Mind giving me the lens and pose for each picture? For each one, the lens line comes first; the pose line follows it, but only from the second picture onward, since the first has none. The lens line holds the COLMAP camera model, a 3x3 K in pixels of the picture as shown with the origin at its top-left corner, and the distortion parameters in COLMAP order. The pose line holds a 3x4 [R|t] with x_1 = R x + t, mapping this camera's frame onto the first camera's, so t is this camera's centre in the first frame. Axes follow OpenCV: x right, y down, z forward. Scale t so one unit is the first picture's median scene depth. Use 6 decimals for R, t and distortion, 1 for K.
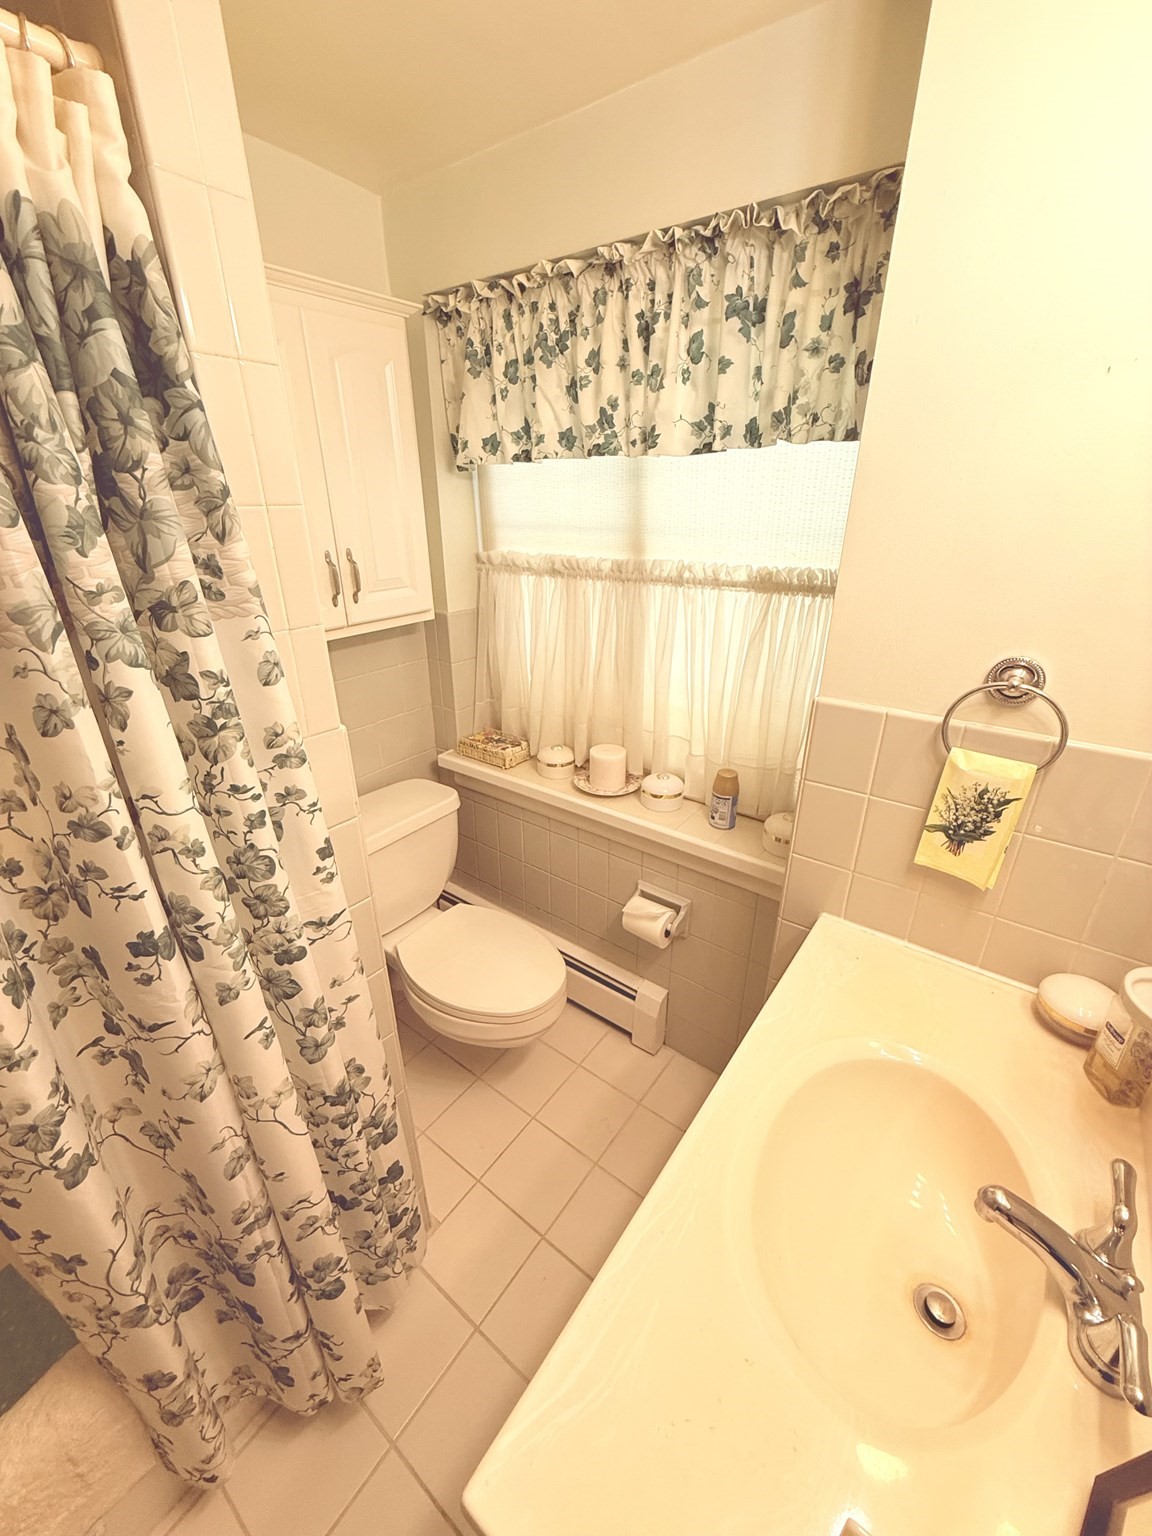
lens RADIAL K [[613.0, 0, 576.6], [0, 613.0, 763.6], [0, 0, 1]] dist [-0.000624, 0.000224]
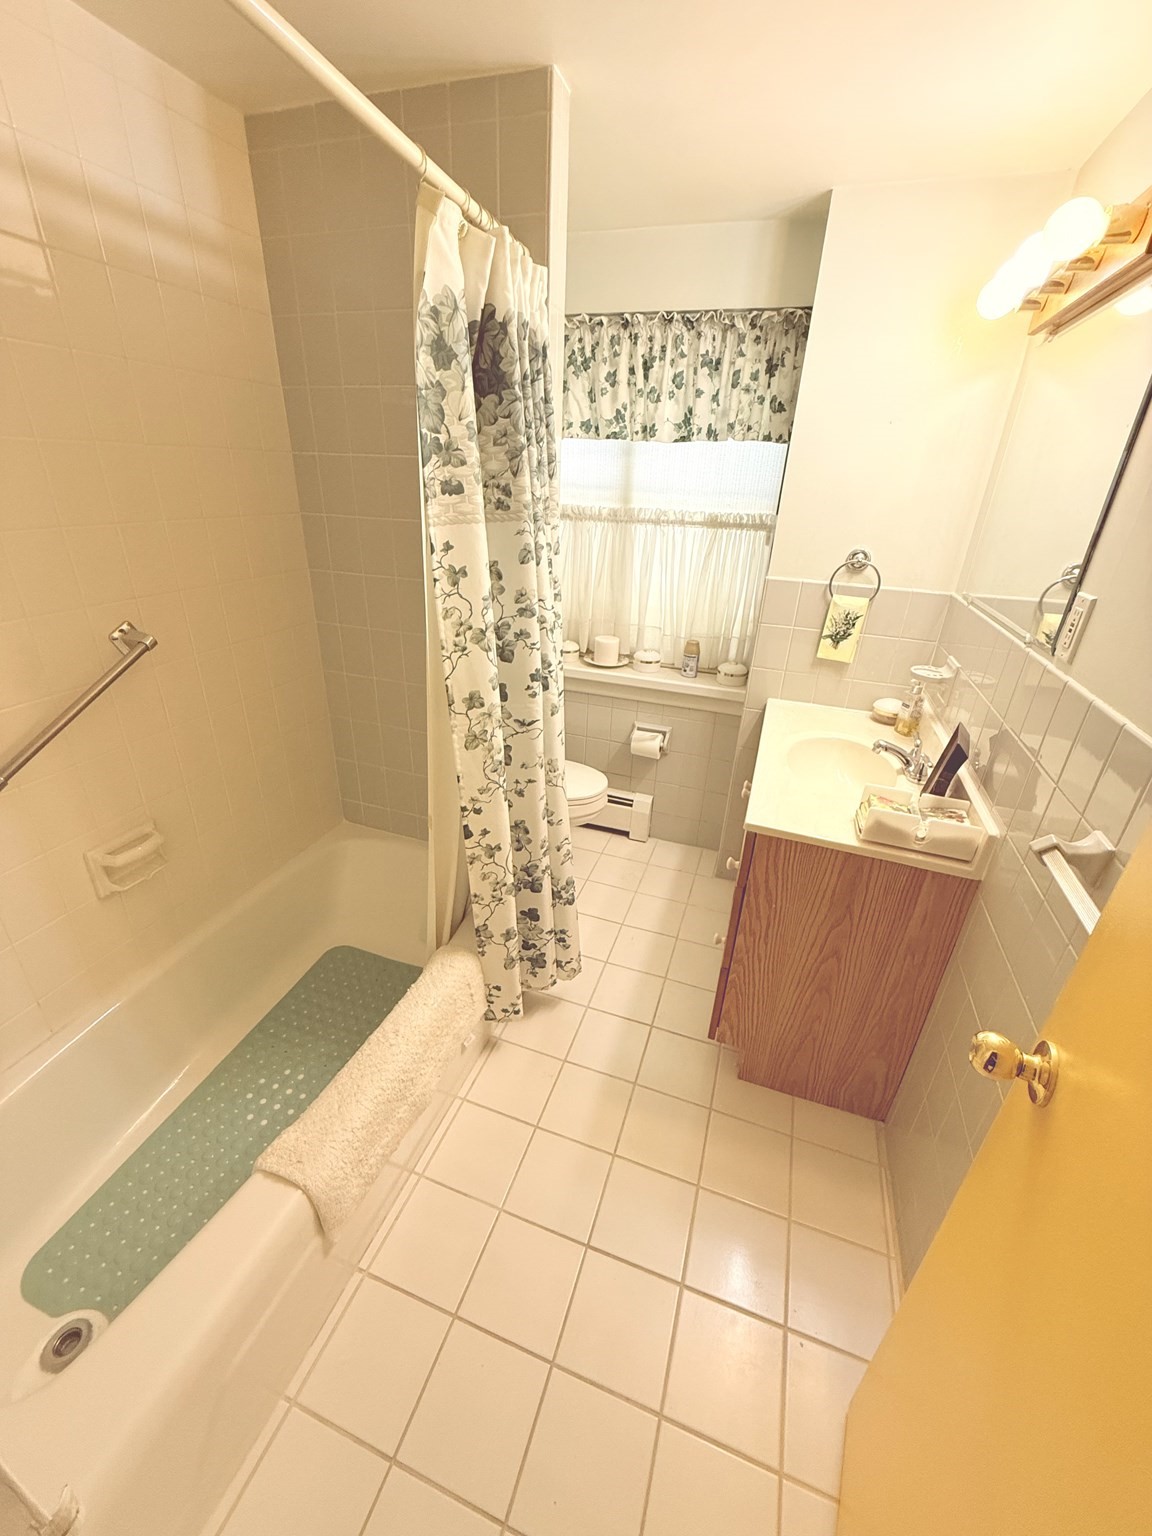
lens RADIAL K [[616.6, 0, 576.0], [0, 616.6, 768.0], [0, 0, 1]] dist [-0.001871, 0.000367]
pose [[0.949834, -0.095915, 0.297685, -0.850794], [0.083873, 0.995066, 0.052995, 0.351933], [-0.301299, -0.025369, 0.953192, -0.716334]]
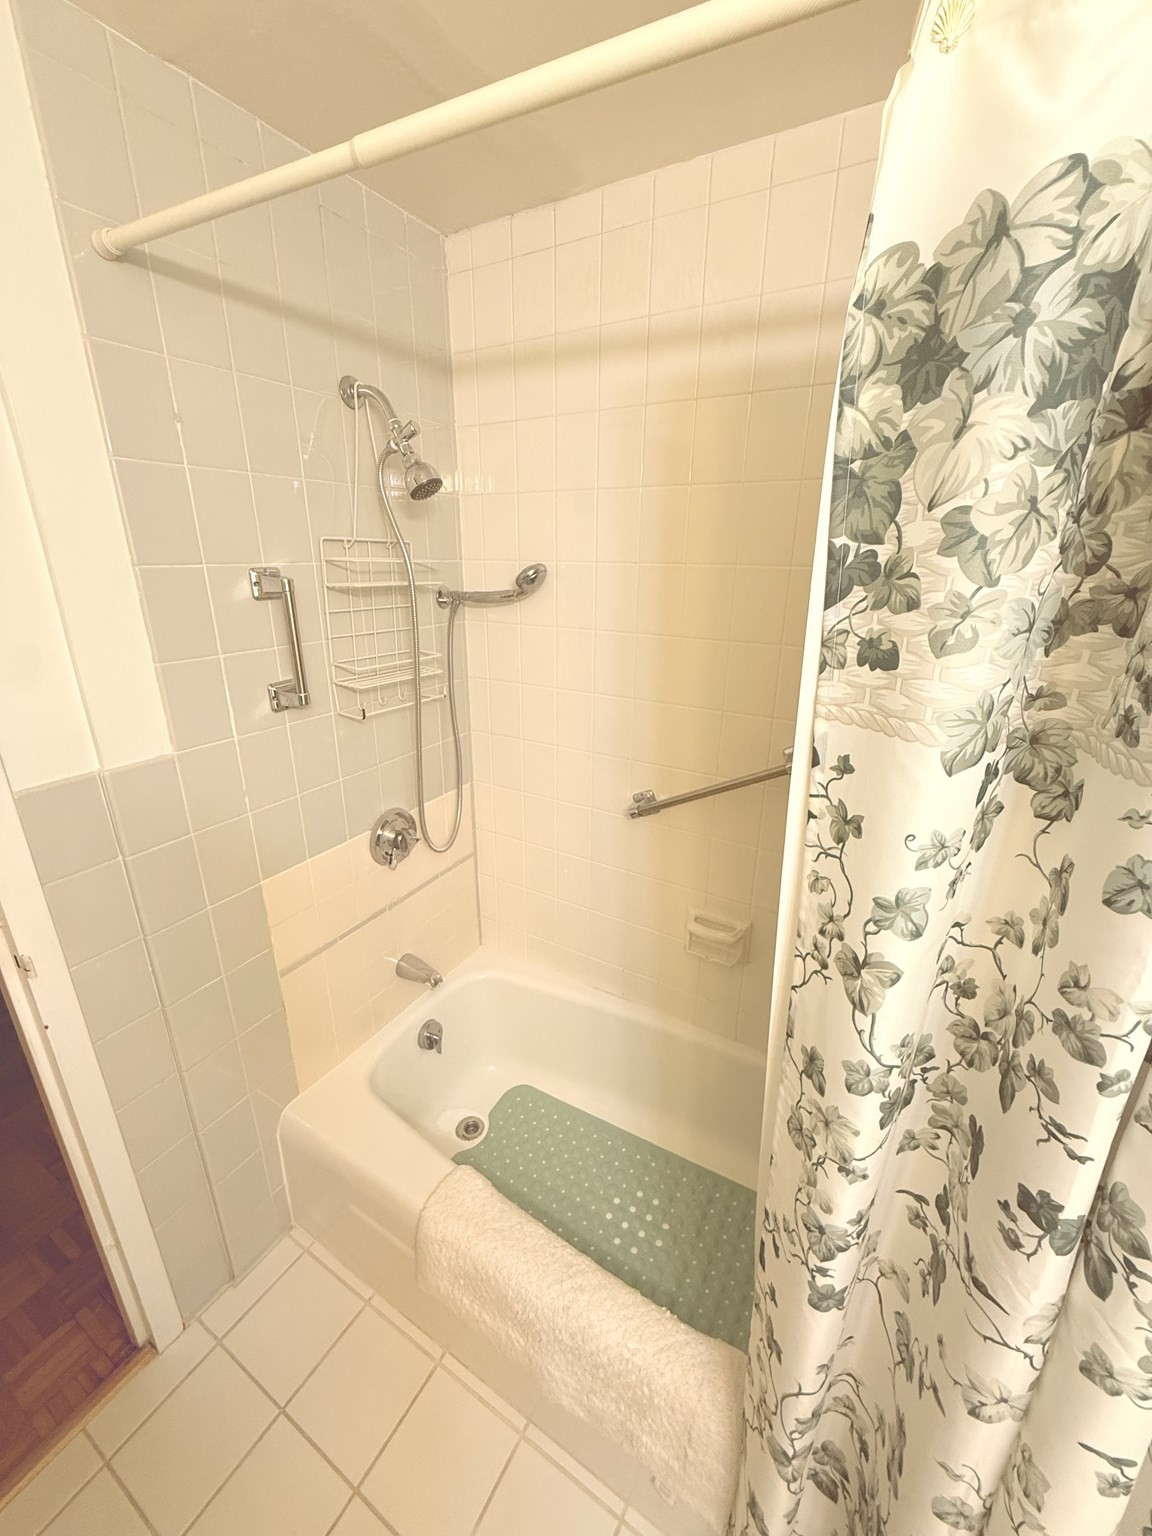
lens RADIAL K [[613.0, 0, 576.6], [0, 613.0, 763.6], [0, 0, 1]] dist [-0.000624, 0.000224]
pose [[0.114229, 0.332965, -0.935995, -0.200571], [-0.405064, 0.875899, 0.262153, -0.075155], [0.907125, 0.349192, 0.234925, 0.136268]]
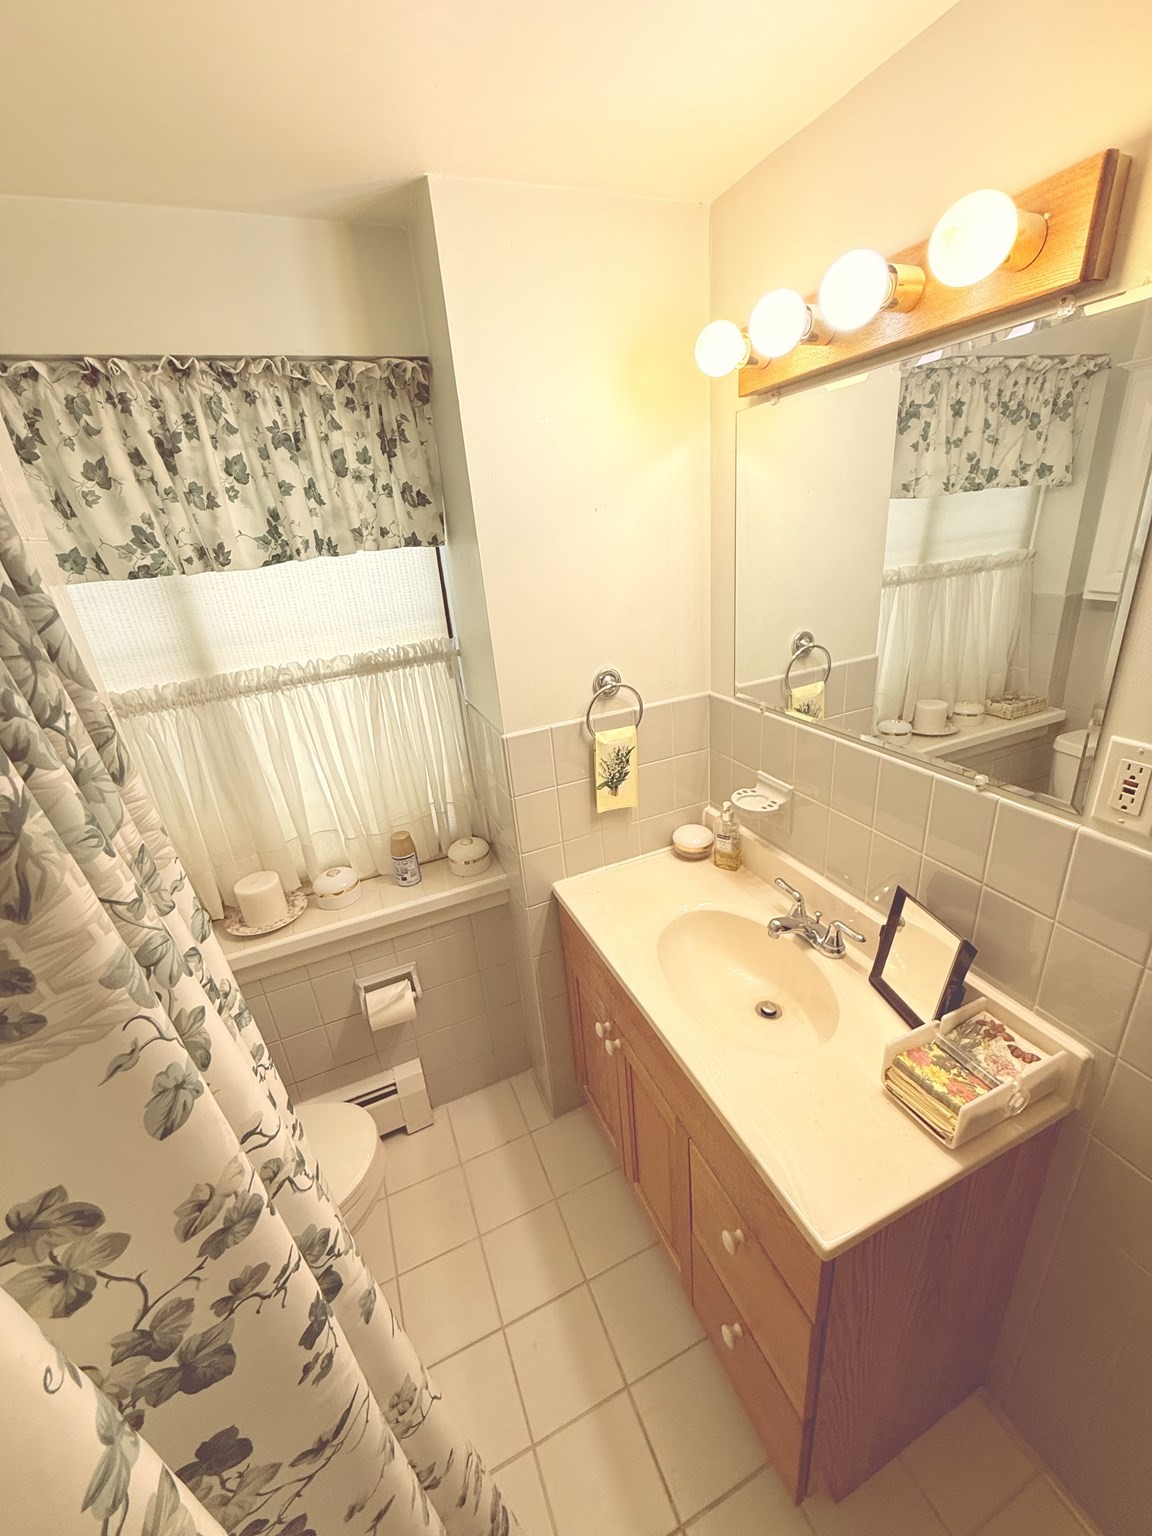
lens RADIAL K [[613.0, 0, 576.6], [0, 613.0, 763.6], [0, 0, 1]] dist [-0.000624, 0.000224]
pose [[0.496758, -0.358936, 0.790187, -0.615135], [0.419171, 0.896464, 0.143696, -0.184292], [-0.759952, 0.259841, 0.595781, 0.115092]]
